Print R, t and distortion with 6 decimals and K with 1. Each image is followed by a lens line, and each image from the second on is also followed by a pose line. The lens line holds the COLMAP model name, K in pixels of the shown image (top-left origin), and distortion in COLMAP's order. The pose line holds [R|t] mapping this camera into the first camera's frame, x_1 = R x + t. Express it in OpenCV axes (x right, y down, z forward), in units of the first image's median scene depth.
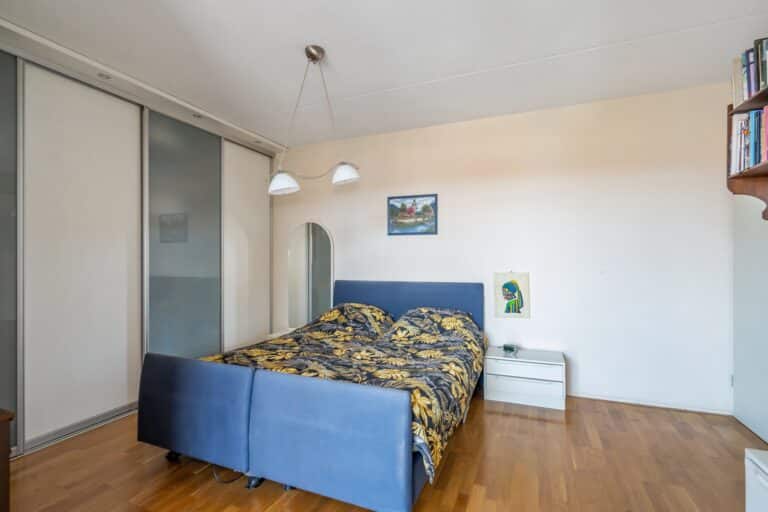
lens RADIAL K [[351.3, 0, 389.2], [0, 351.3, 260.1], [0, 0, 1]] dist [-0.008157, -0.000120]
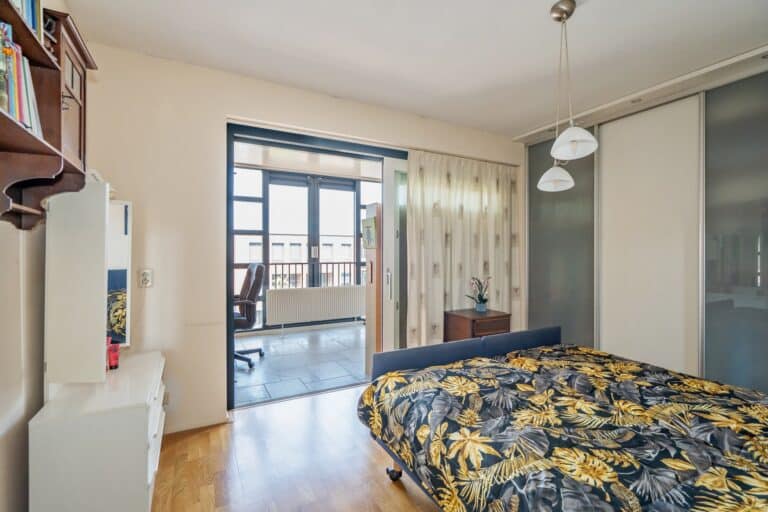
lens RADIAL K [[351.3, 0, 387.4], [0, 351.3, 254.6], [0, 0, 1]] dist [-0.008157, -0.000120]
pose [[-0.629784, -0.005975, -0.776748, 0.648808], [-0.006007, 0.999978, -0.002822, -0.001000], [0.776747, 0.002889, -0.629806, 1.132576]]
